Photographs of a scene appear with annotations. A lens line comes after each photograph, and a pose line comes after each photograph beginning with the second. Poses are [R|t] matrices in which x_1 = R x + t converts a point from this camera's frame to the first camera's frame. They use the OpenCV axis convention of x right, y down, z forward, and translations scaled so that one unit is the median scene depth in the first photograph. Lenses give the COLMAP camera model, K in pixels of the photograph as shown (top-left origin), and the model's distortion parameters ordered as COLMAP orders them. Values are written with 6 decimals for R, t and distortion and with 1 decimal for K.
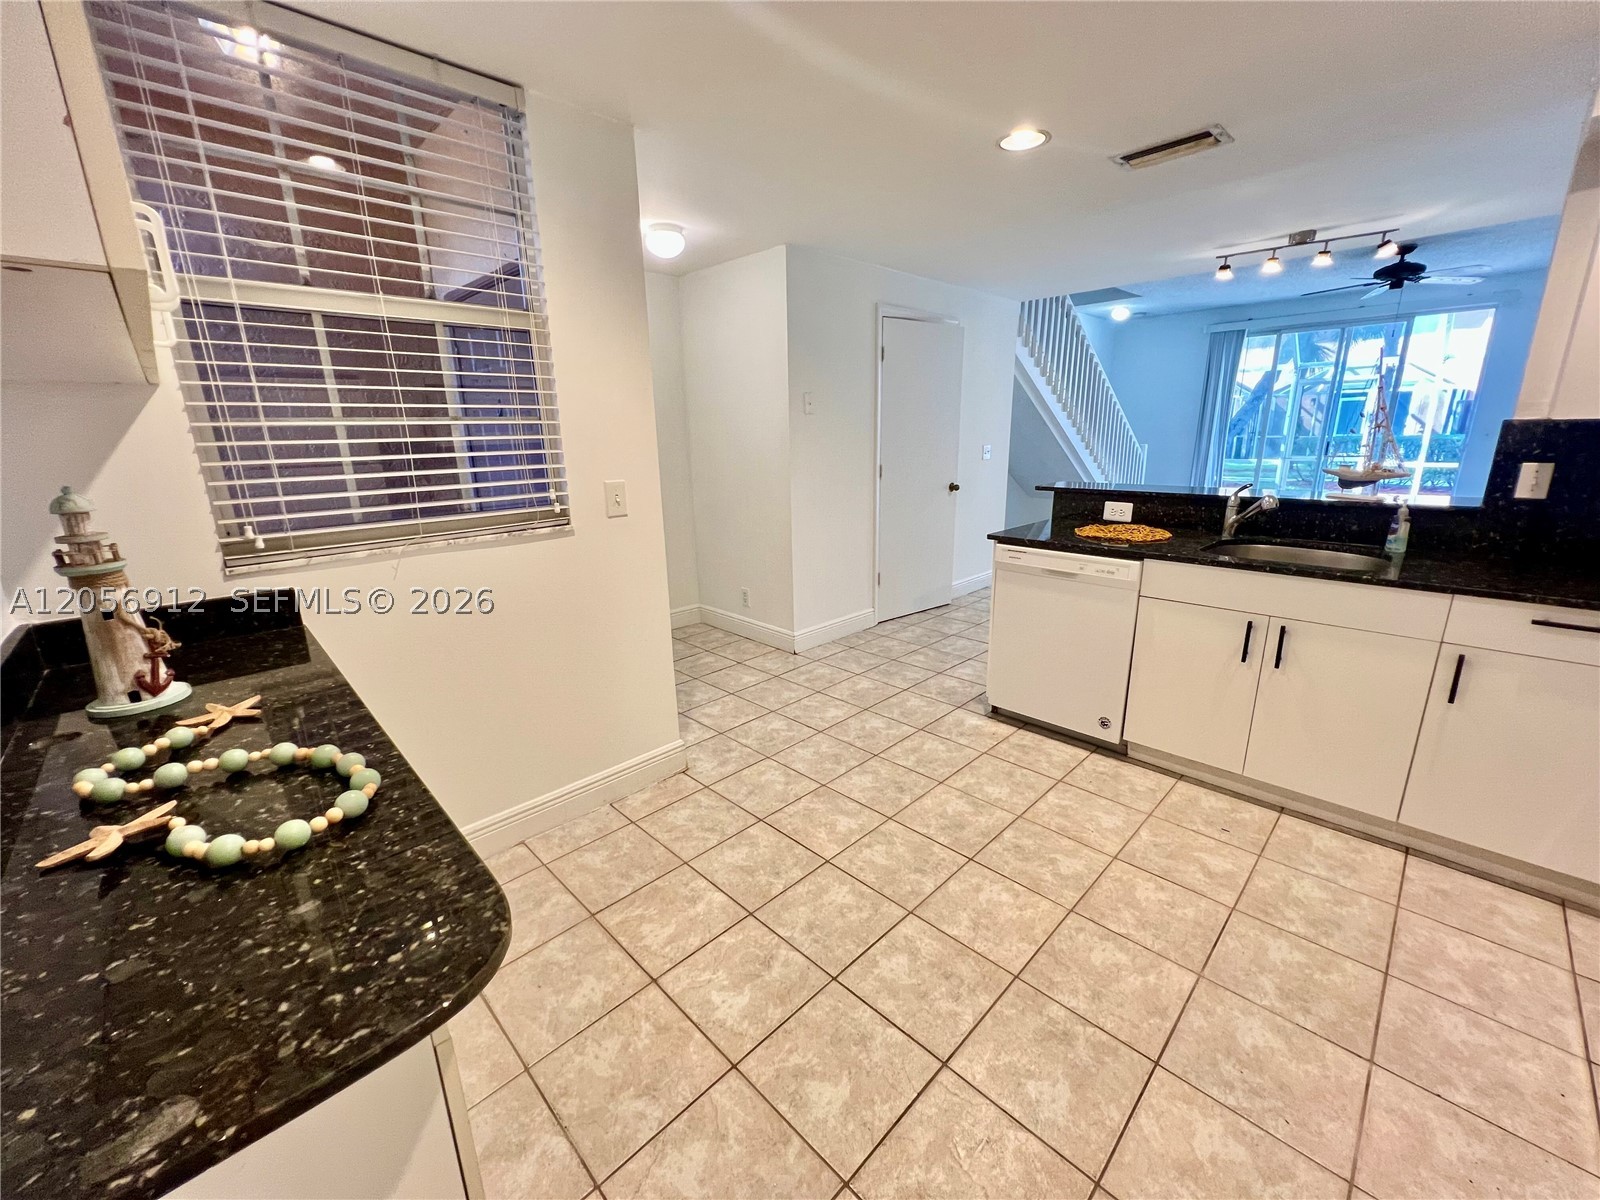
lens RADIAL K [[639.7, 0, 789.2], [0, 639.7, 606.5], [0, 0, 1]] dist [-0.003922, 0.000969]
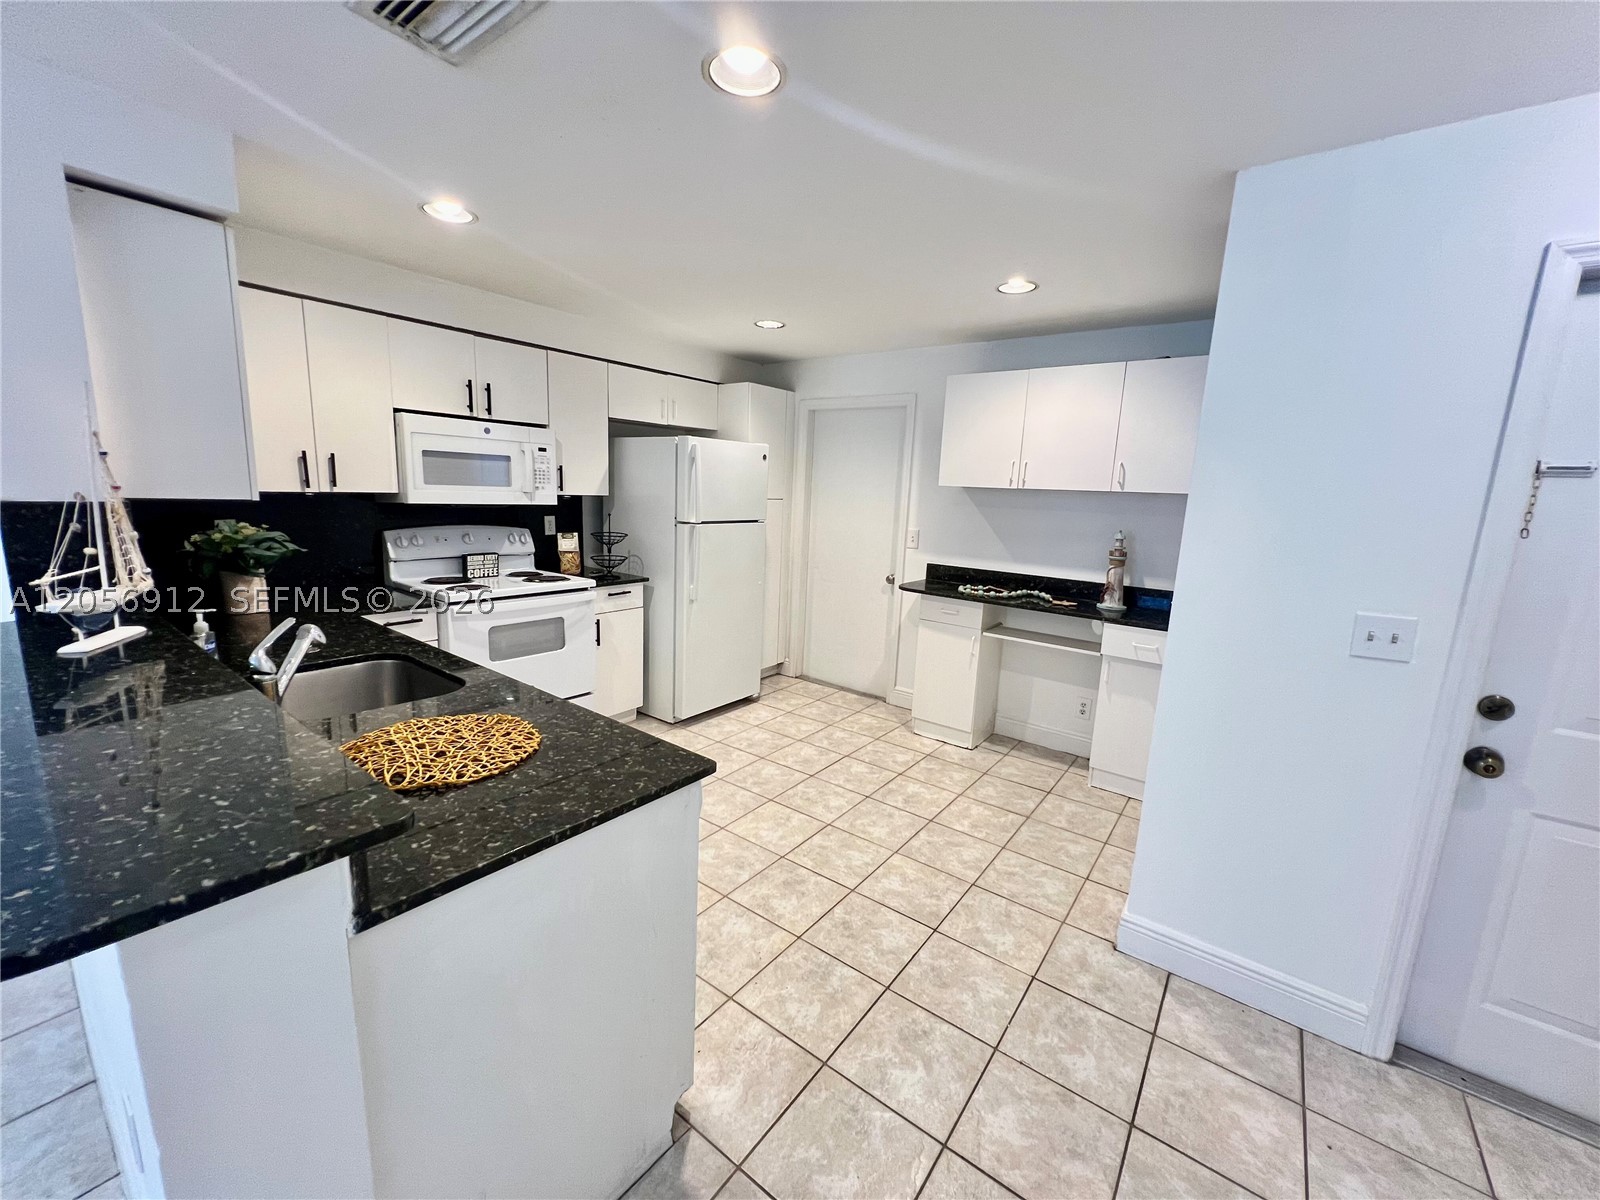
lens RADIAL K [[639.7, 0, 800.9], [0, 639.7, 601.2], [0, 0, 1]] dist [-0.003922, 0.000969]
pose [[-0.986037, 0.011692, -0.166116, 0.475440], [-0.062279, 0.899254, 0.432970, -0.611056], [0.154443, 0.437270, -0.885970, 1.995123]]
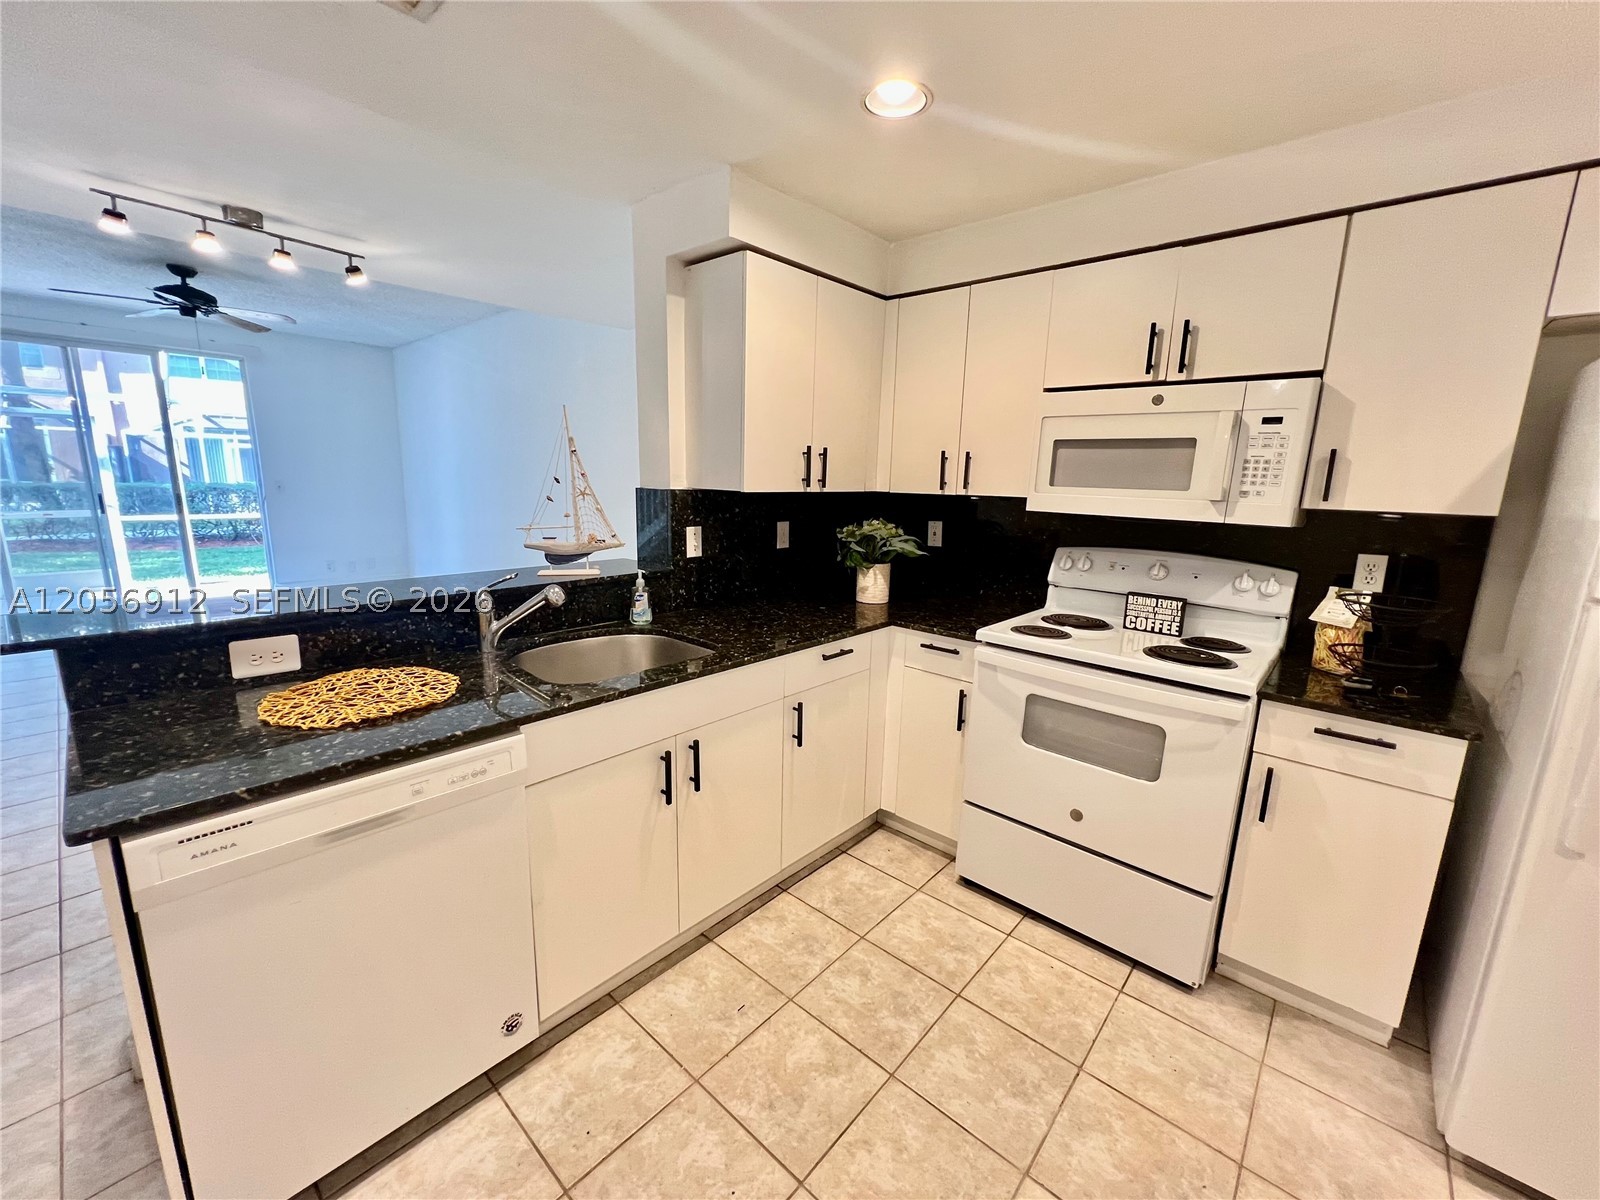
lens RADIAL K [[644.3, 0, 798.1], [0, 644.3, 603.0], [0, 0, 1]] dist [0.000310, -0.000425]
pose [[-0.078347, -0.174447, 0.981545, -0.008782], [0.242821, 0.951580, 0.188503, -0.280884], [-0.966902, 0.253108, -0.032194, 0.932146]]
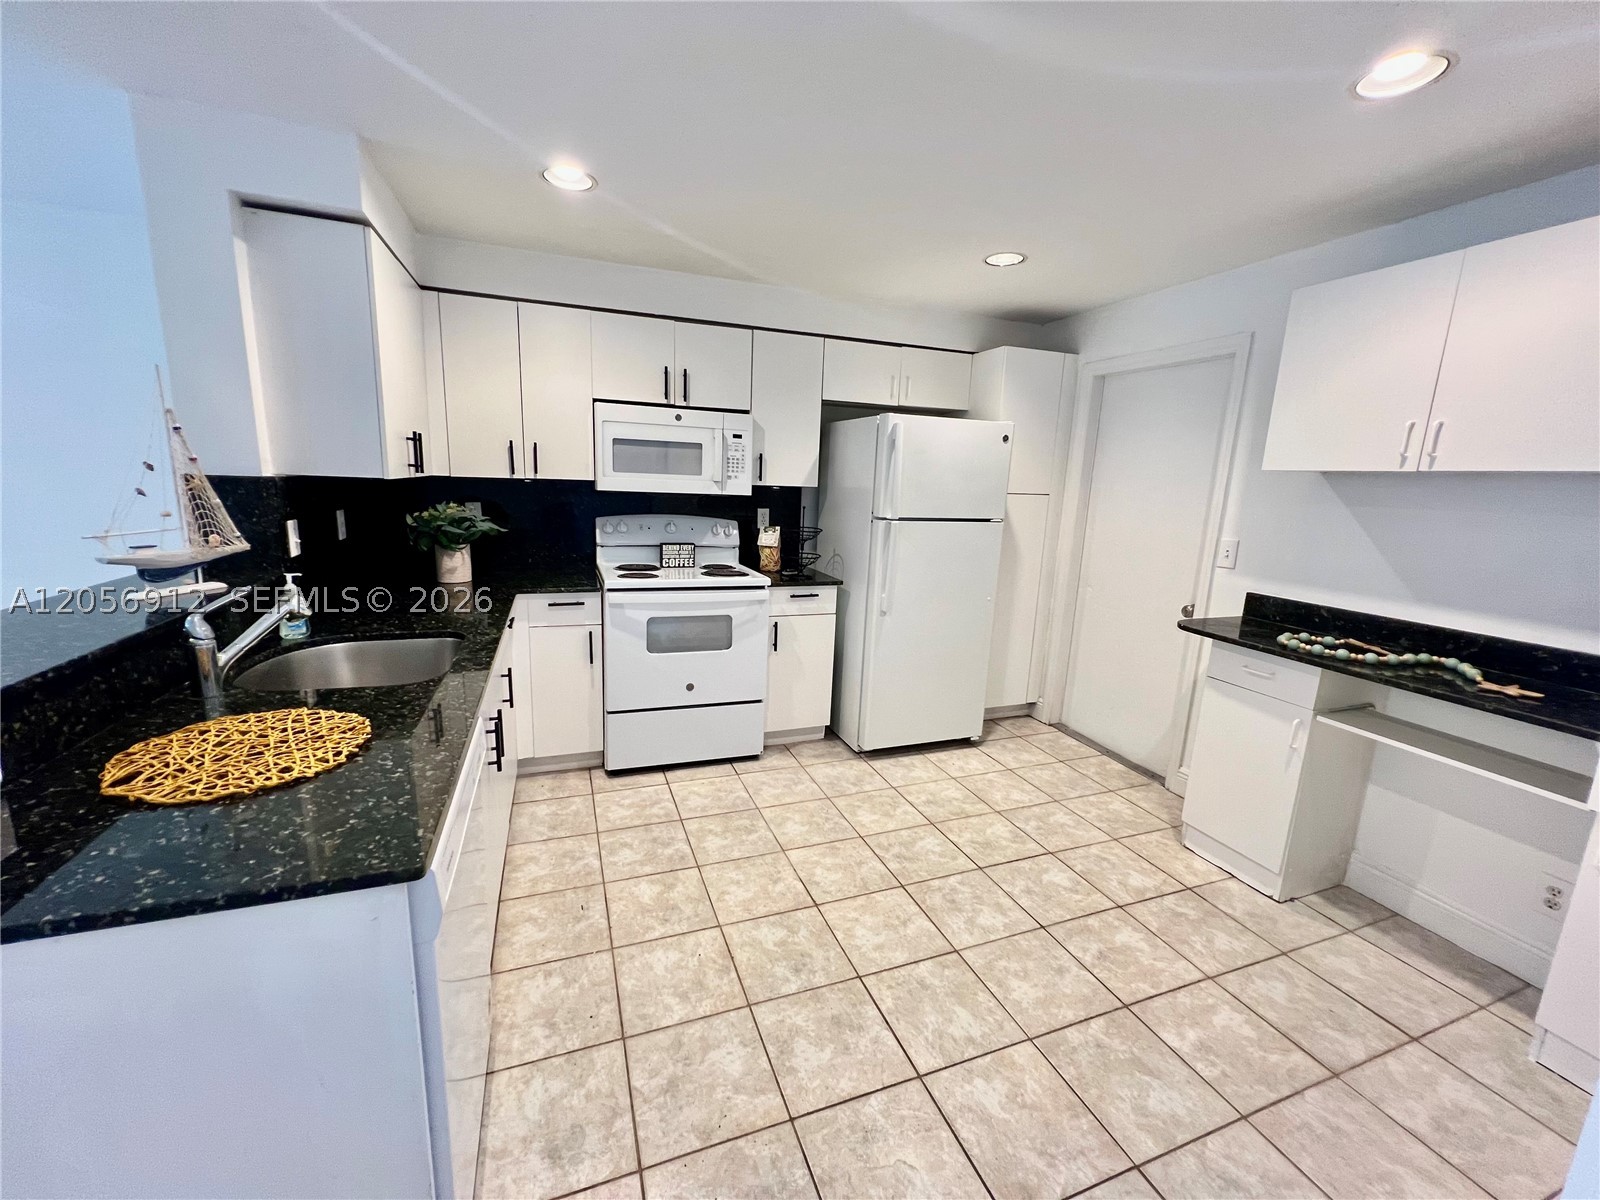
lens RADIAL K [[639.7, 0, 799.5], [0, 639.7, 603.5], [0, 0, 1]] dist [-0.003922, 0.000969]
pose [[-0.920557, -0.087728, 0.380630, 0.074418], [0.088043, 0.902776, 0.421004, -0.476724], [-0.380558, 0.421070, -0.823332, 1.640511]]
